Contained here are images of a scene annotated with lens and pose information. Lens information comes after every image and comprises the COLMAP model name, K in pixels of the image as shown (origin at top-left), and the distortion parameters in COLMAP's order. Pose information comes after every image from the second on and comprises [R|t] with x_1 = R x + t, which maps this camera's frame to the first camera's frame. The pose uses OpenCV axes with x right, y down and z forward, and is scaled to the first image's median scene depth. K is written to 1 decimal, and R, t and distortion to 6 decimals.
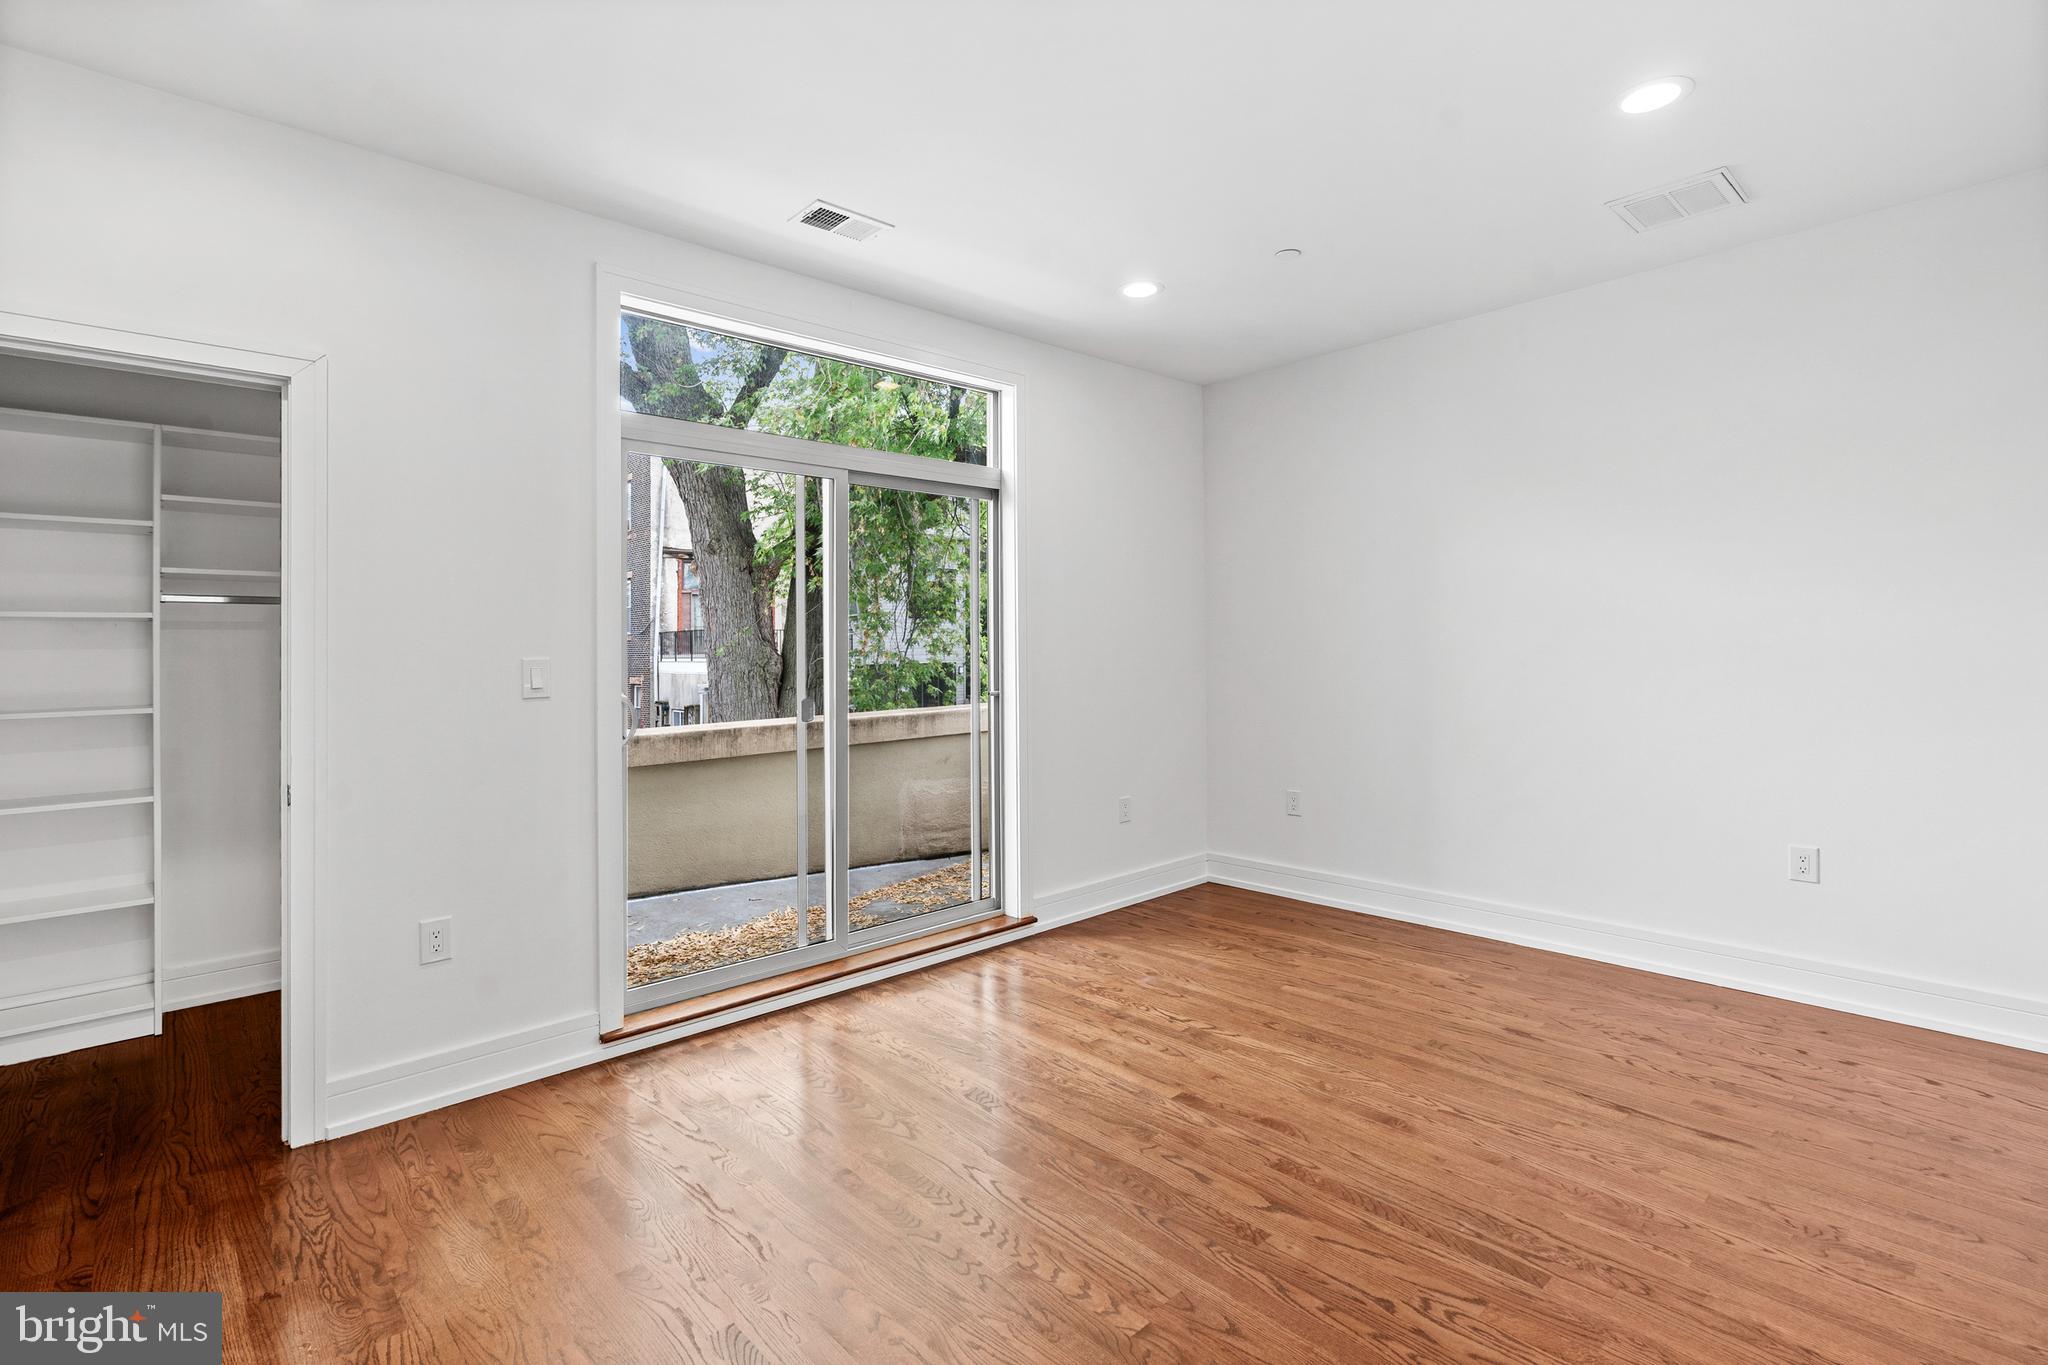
lens RADIAL K [[960.1, 0, 1029.0], [0, 960.1, 633.2], [0, 0, 1]] dist [-0.007908, 0.003965]
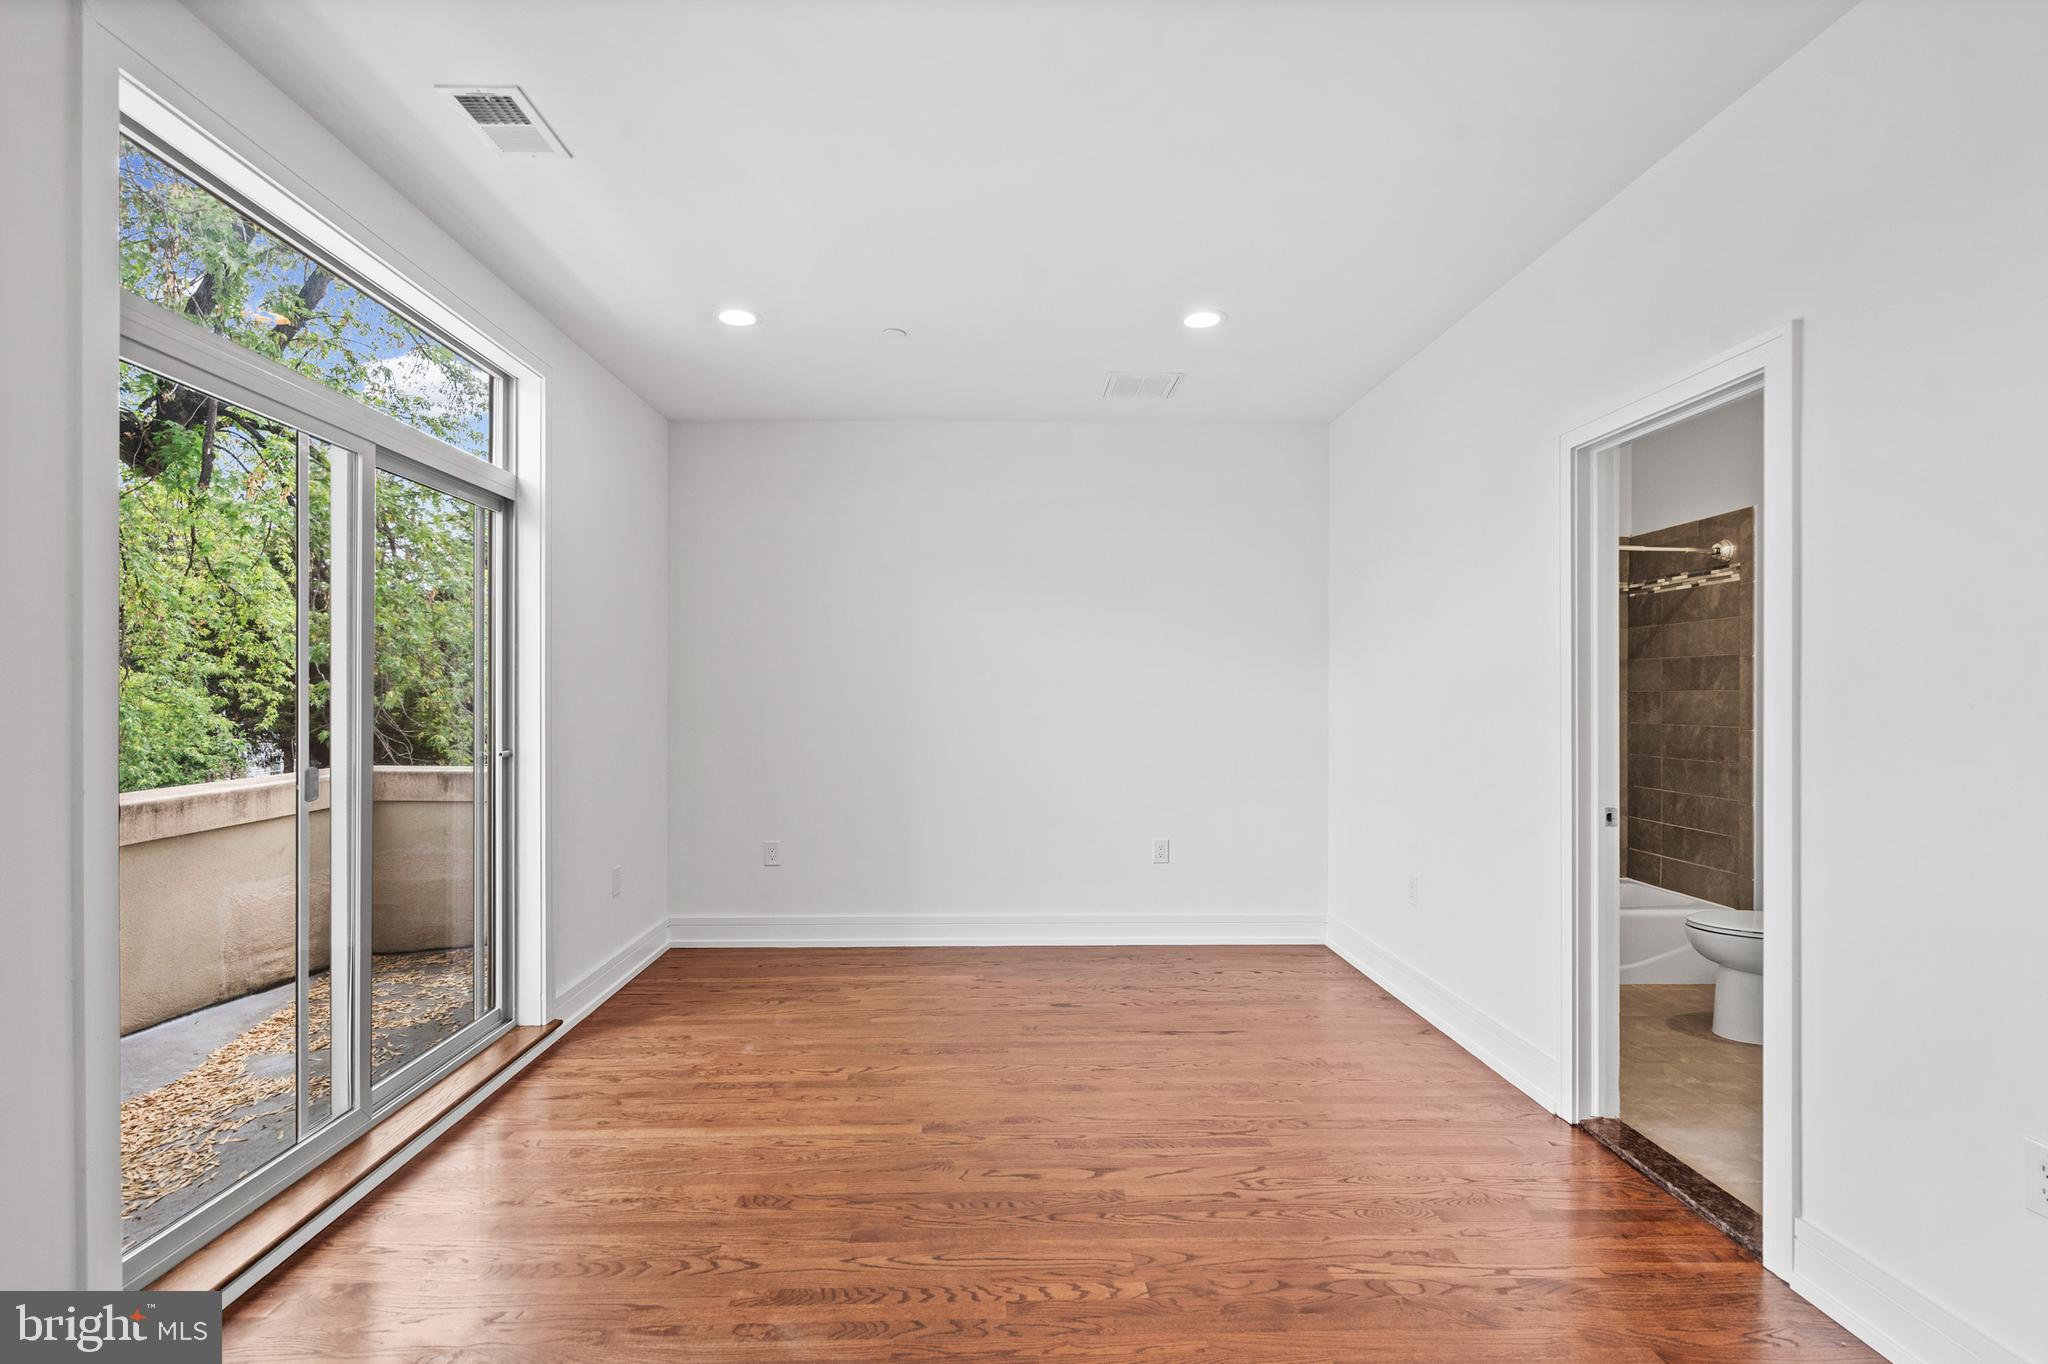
lens RADIAL K [[960.1, 0, 1013.7], [0, 960.1, 694.4], [0, 0, 1]] dist [-0.007908, 0.003965]
pose [[0.658729, 0.016909, 0.752190, -0.444589], [-0.021613, 0.999760, -0.003547, 0.008393], [-0.752070, -0.013921, 0.658936, 0.188900]]
